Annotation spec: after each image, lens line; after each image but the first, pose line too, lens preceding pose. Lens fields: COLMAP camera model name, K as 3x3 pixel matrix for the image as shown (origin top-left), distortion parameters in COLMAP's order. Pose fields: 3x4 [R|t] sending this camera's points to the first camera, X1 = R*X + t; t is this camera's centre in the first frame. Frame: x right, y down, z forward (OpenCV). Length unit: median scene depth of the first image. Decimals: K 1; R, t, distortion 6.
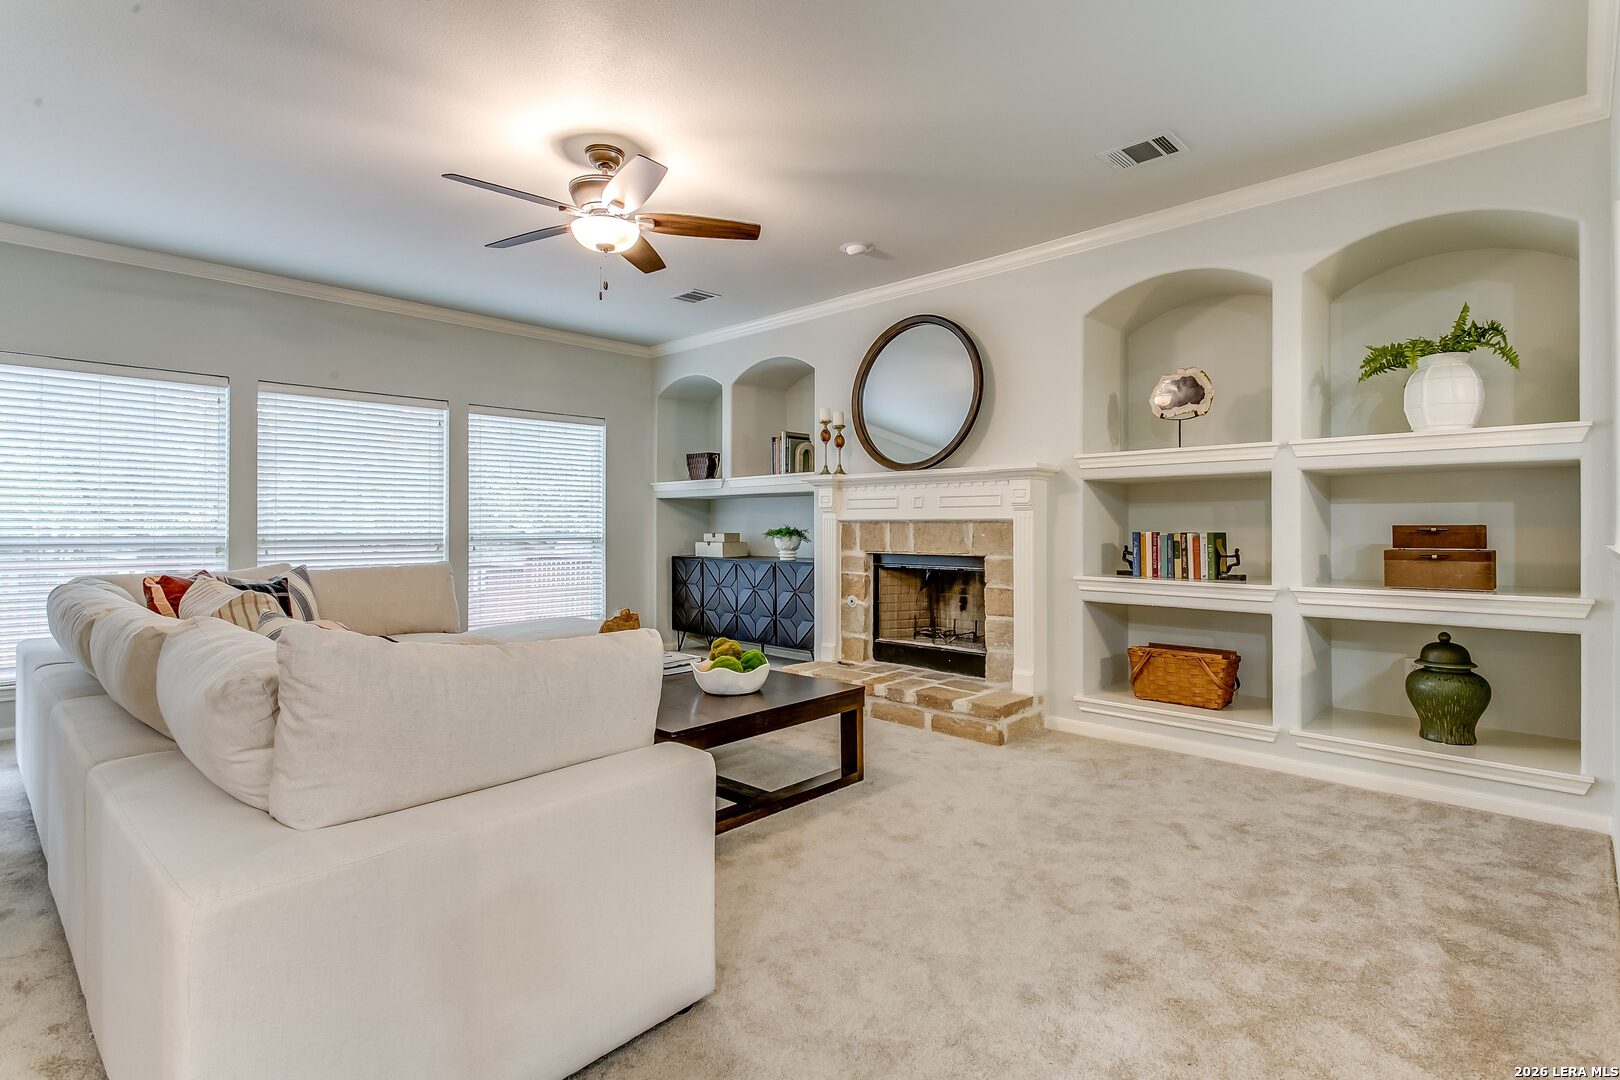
lens RADIAL K [[786.3, 0, 819.8], [0, 786.3, 523.6], [0, 0, 1]] dist [0.007883, -0.003851]
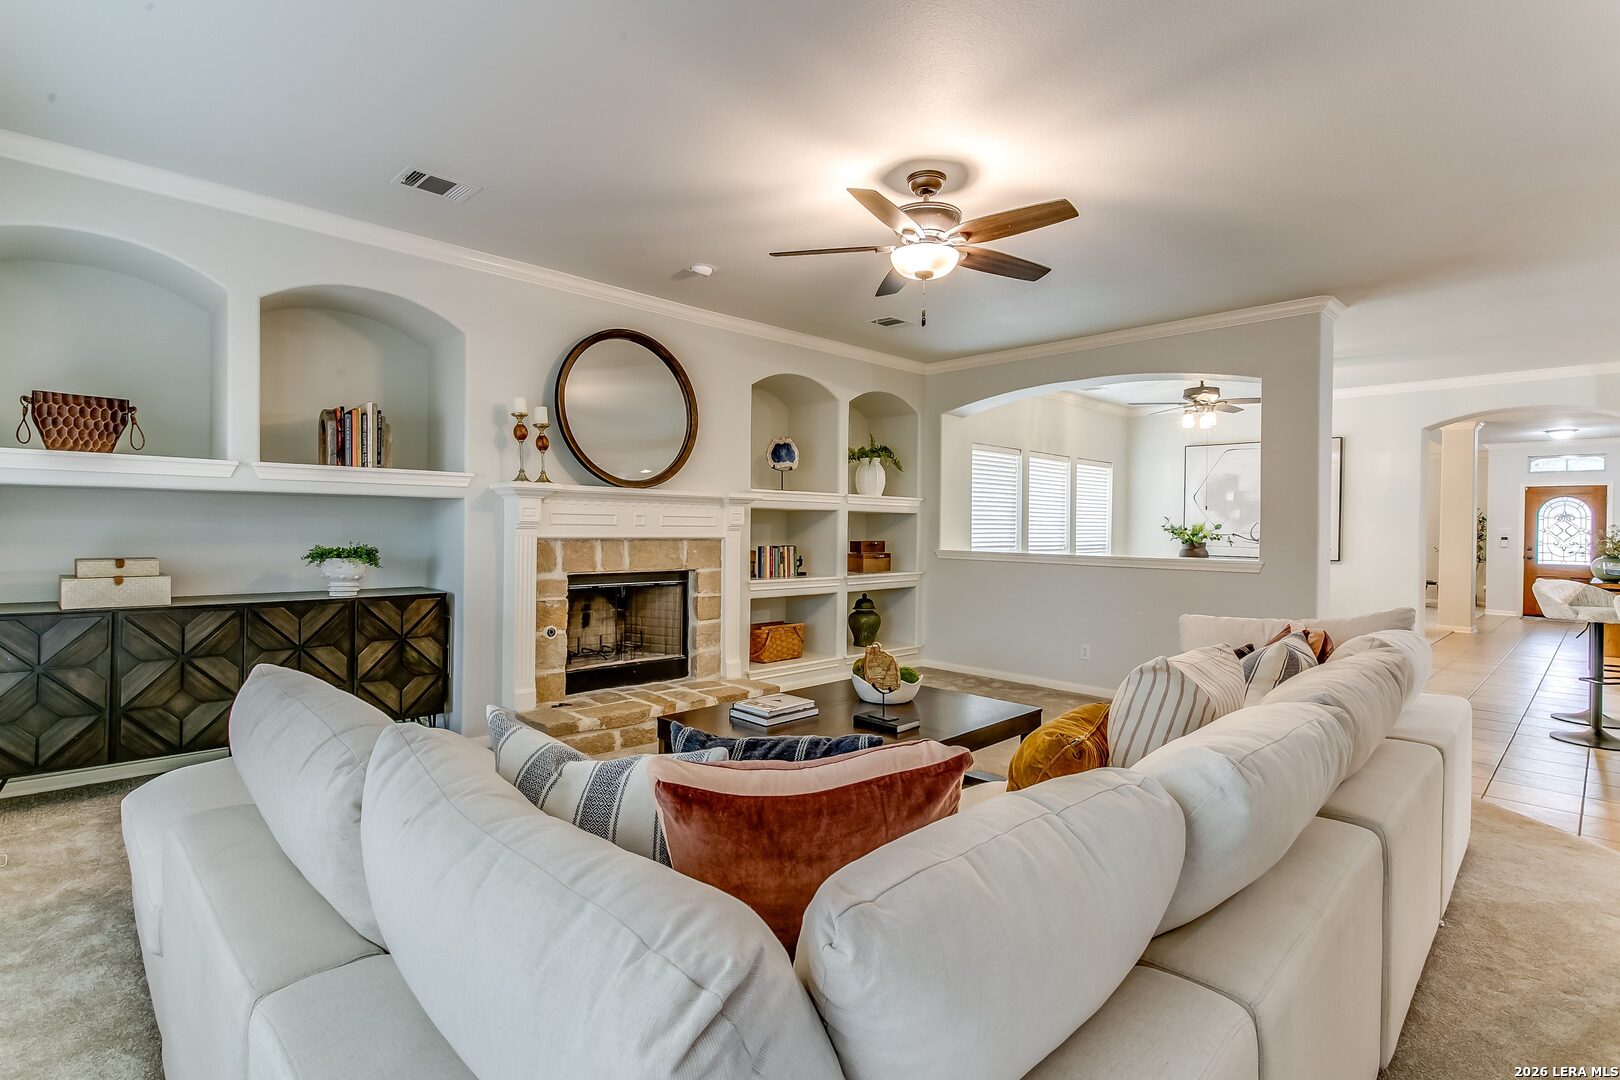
lens RADIAL K [[786.3, 0, 813.7], [0, 786.3, 535.7], [0, 0, 1]] dist [0.007883, -0.003851]
pose [[0.036519, -0.009493, 0.999288, -0.846314], [-0.014214, 0.999849, 0.010017, -0.020065], [-0.999232, -0.014570, 0.036379, 0.721641]]
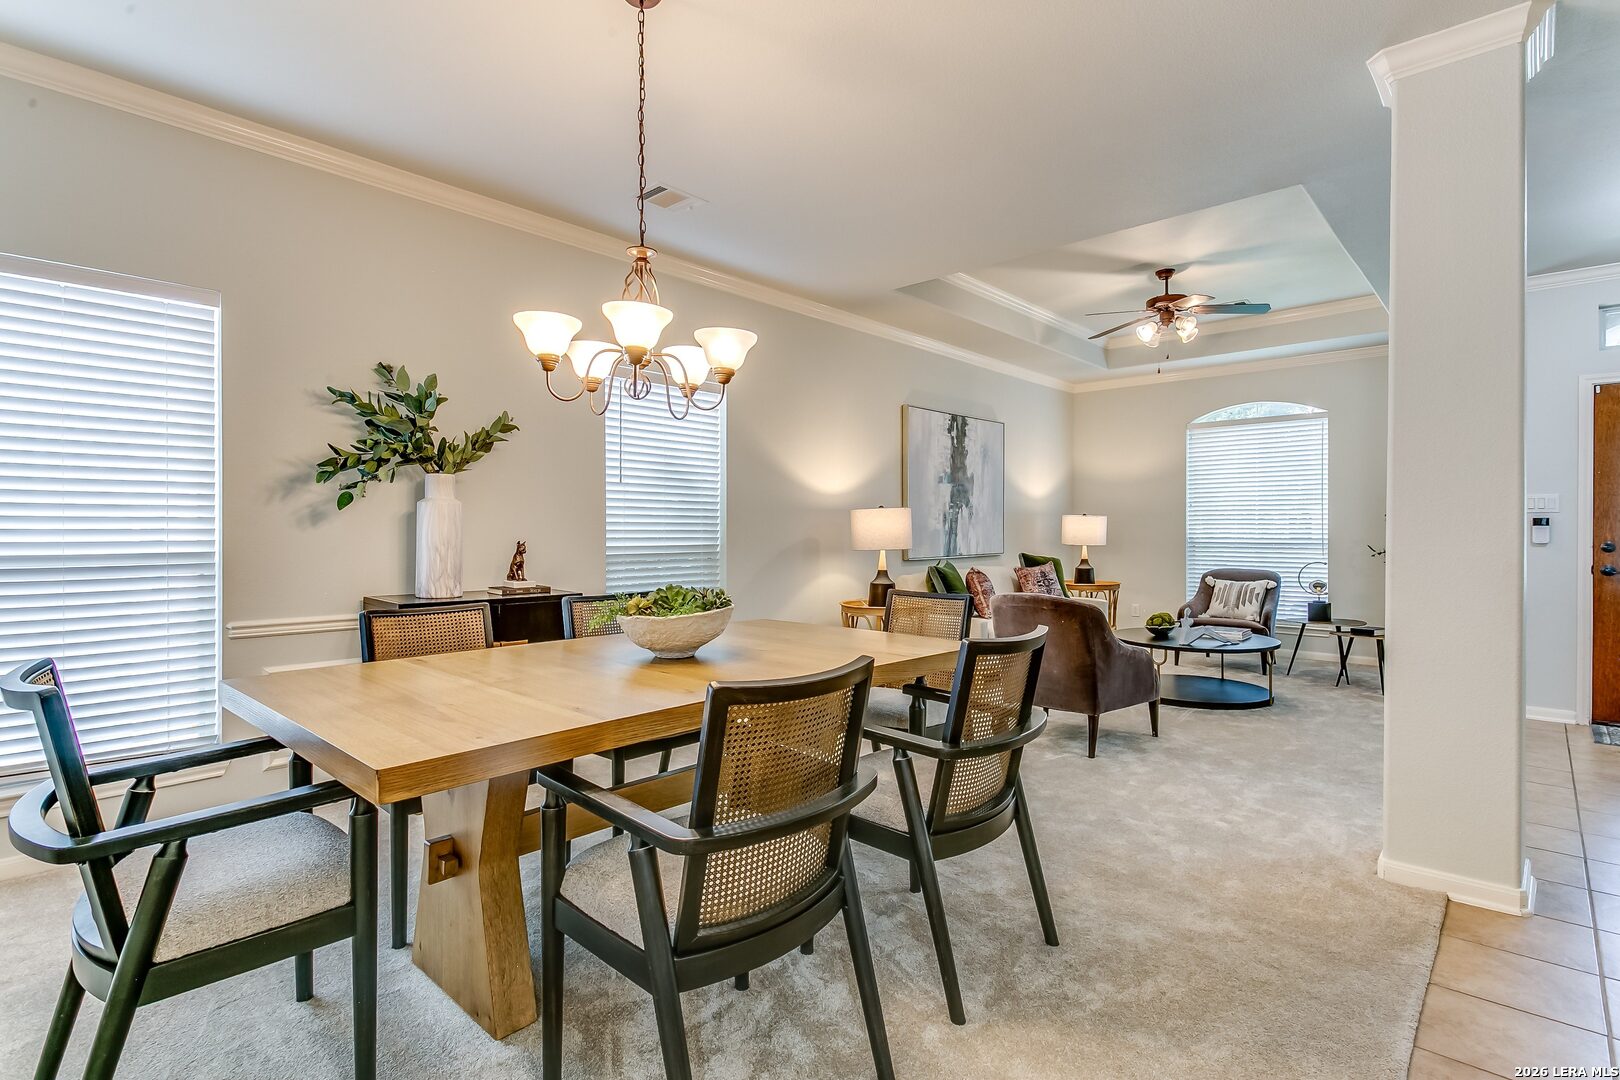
lens RADIAL K [[786.3, 0, 801.0], [0, 786.3, 534.5], [0, 0, 1]] dist [0.007883, -0.003851]
pose [[-0.008459, -0.004288, 0.999955, 0.790710], [-0.007435, 0.999963, 0.004225, 0.001025], [-0.999937, -0.007398, -0.008490, -0.472486]]
